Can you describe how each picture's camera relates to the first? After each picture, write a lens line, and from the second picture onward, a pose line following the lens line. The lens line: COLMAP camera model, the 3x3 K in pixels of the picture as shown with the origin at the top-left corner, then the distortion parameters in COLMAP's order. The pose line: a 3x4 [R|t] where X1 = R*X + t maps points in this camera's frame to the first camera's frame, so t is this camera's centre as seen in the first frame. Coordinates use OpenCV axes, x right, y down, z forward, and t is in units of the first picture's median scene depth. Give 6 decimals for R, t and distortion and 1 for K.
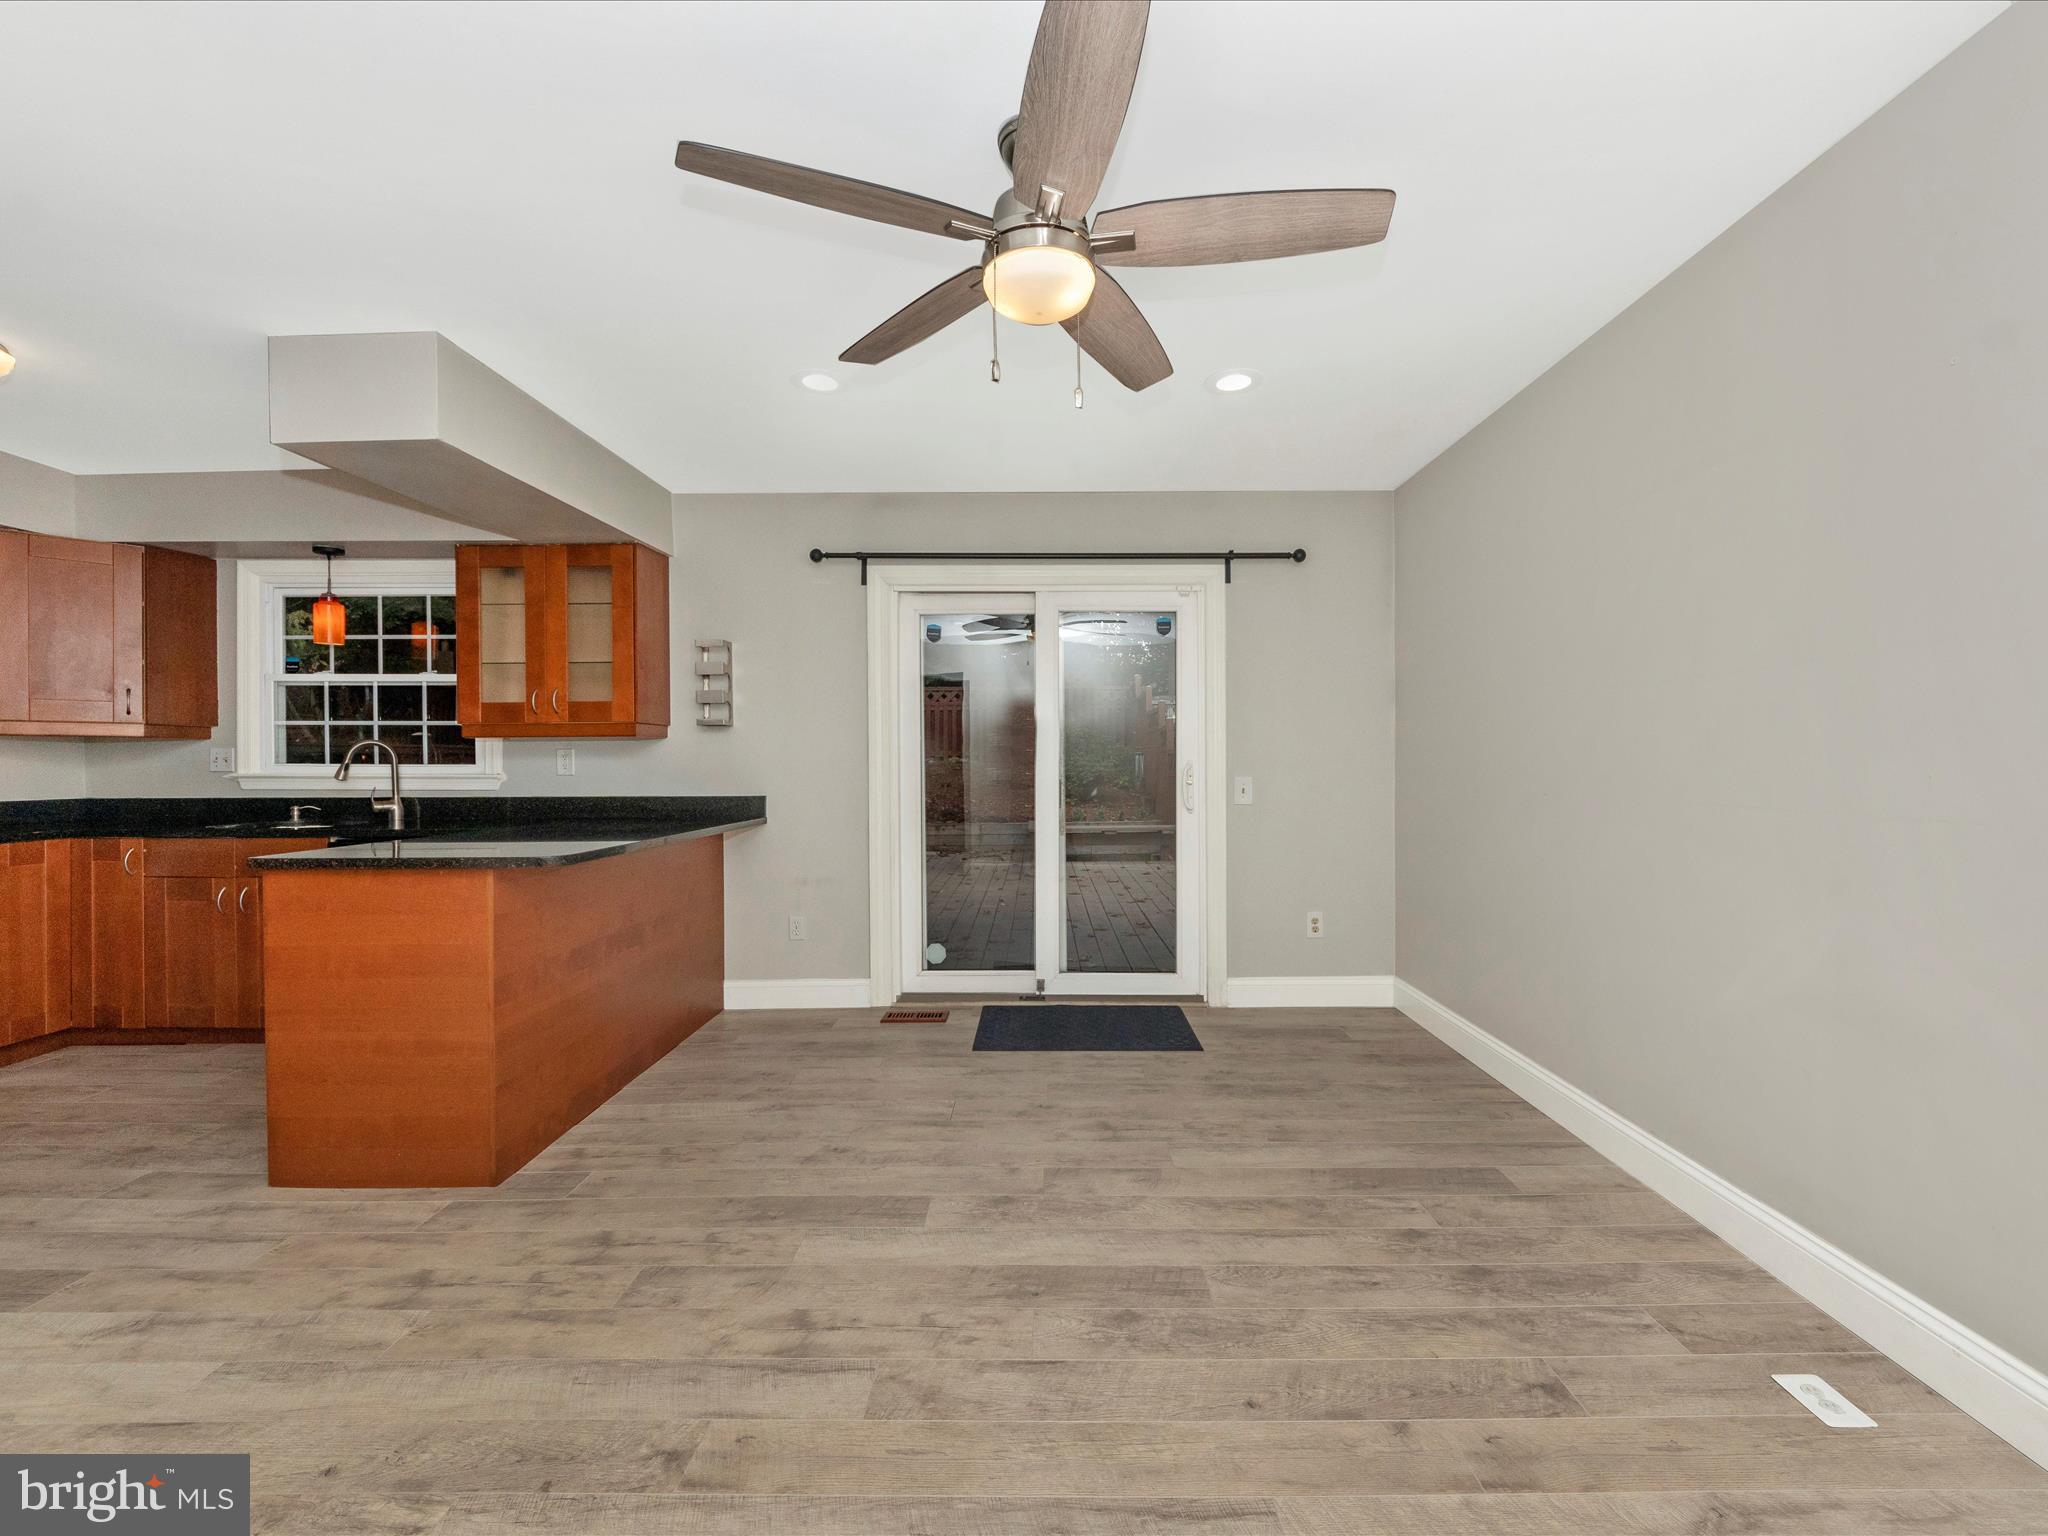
lens RADIAL K [[879.6, 0, 1039.2], [0, 879.6, 771.1], [0, 0, 1]] dist [0.006918, -0.007011]
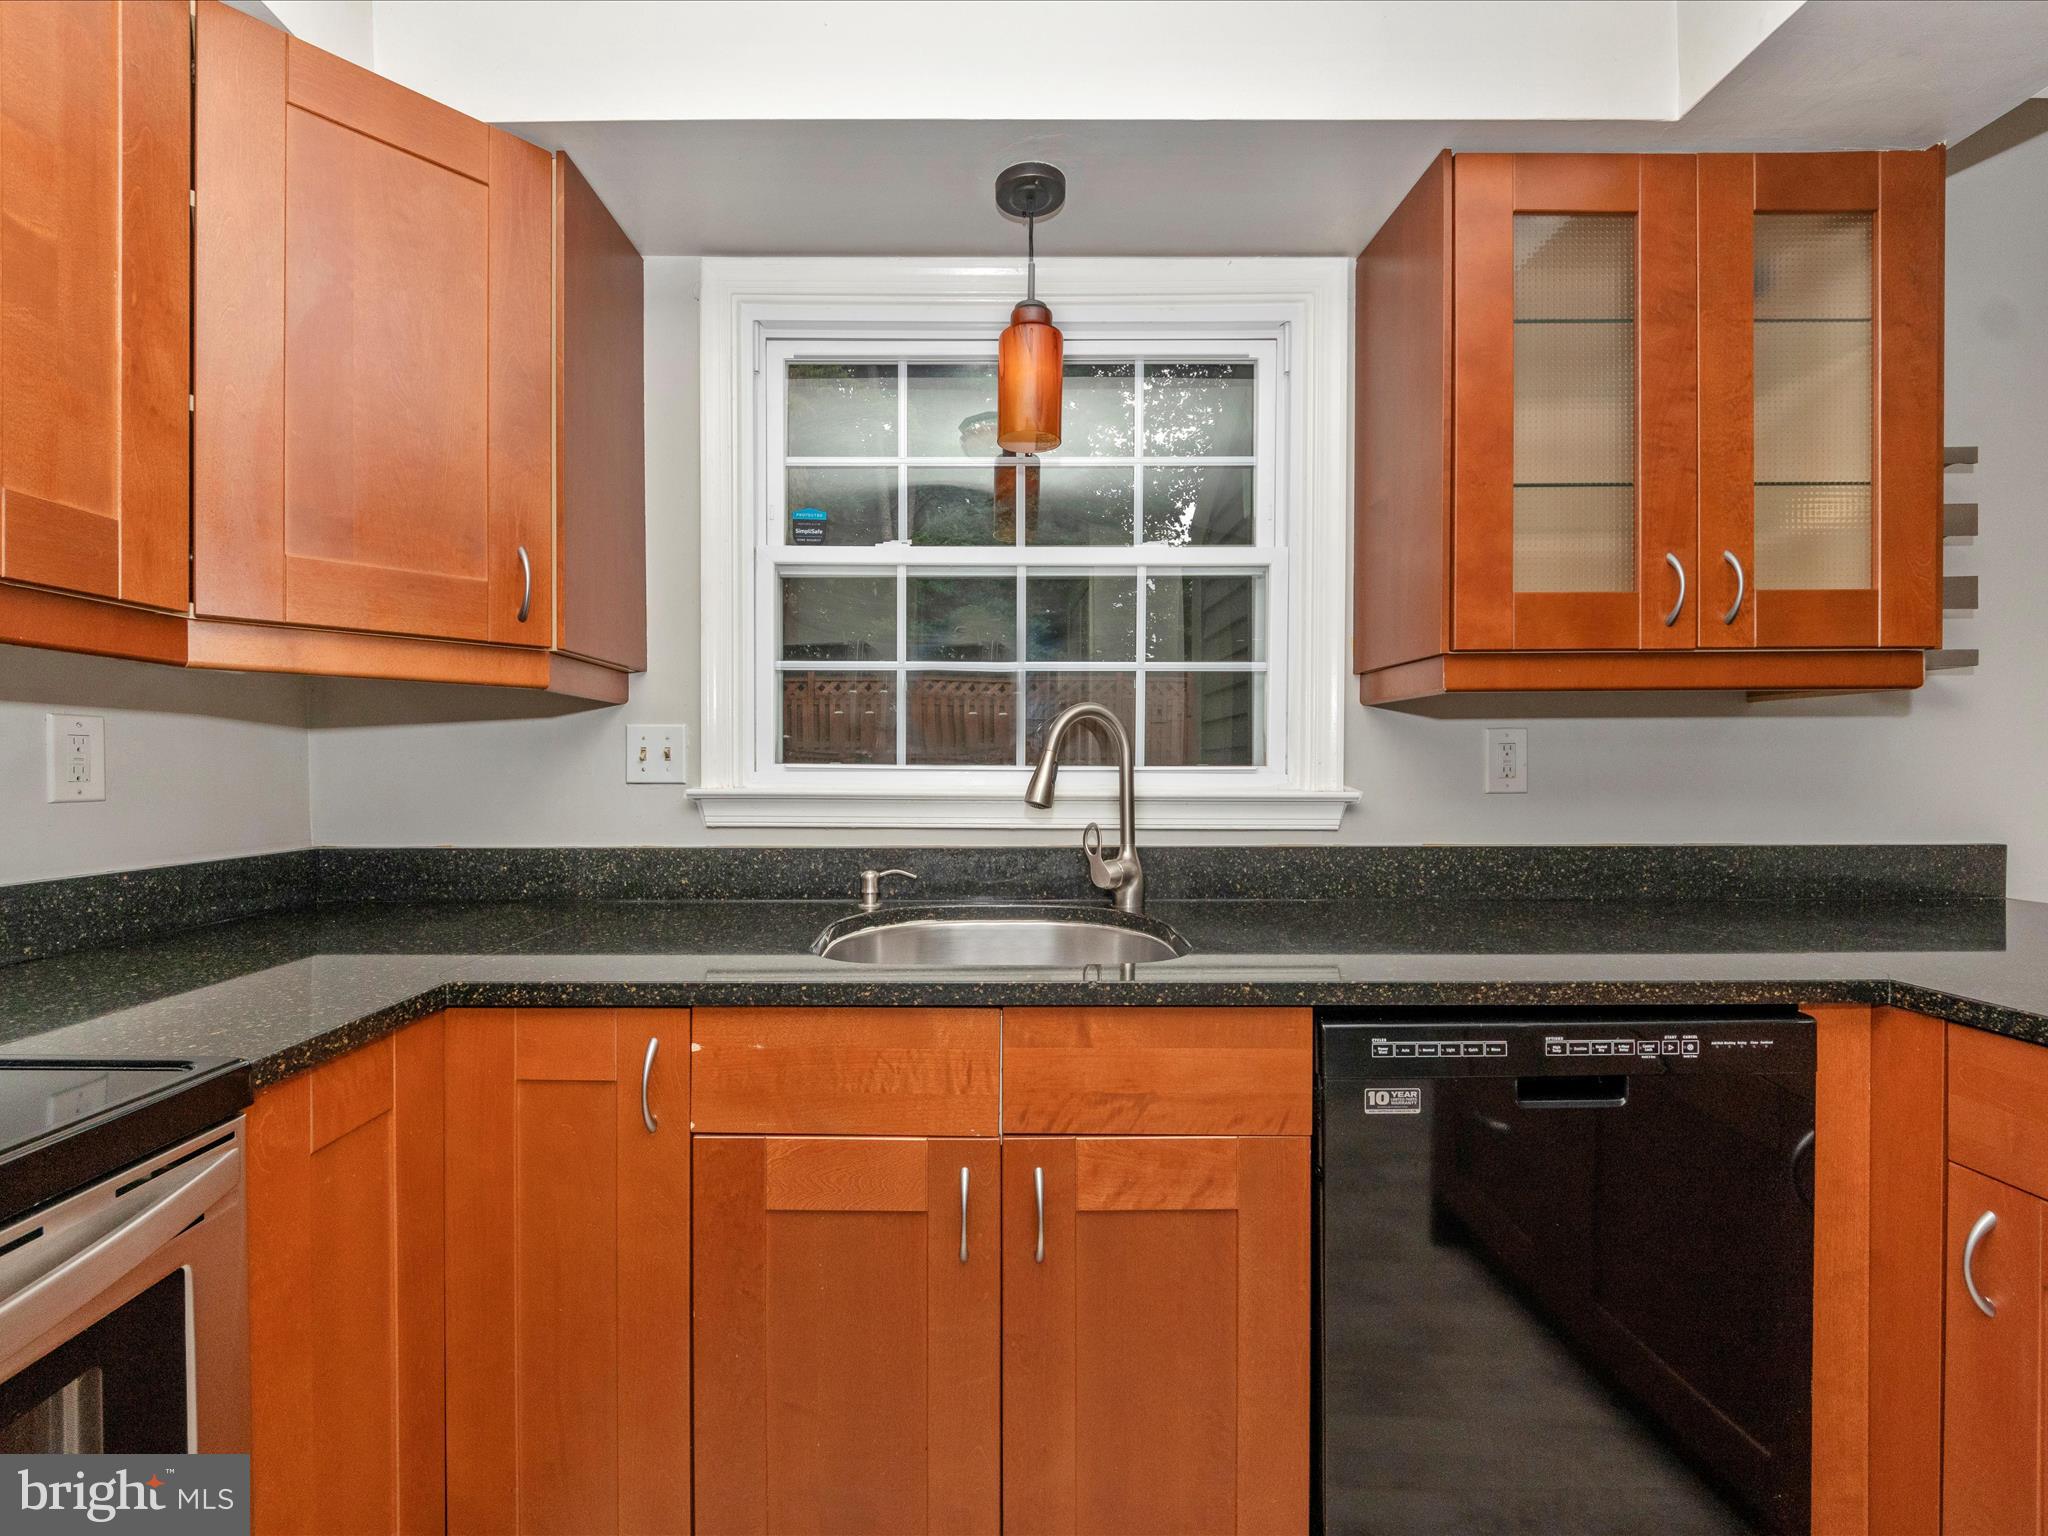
lens RADIAL K [[879.6, 0, 1009.8], [0, 879.6, 765.5], [0, 0, 1]] dist [0.006918, -0.007011]
pose [[0.999296, 0.003401, 0.037362, -1.212447], [-0.002830, 0.999878, -0.015340, -0.002299], [-0.037410, 0.015224, 0.999184, 0.922851]]
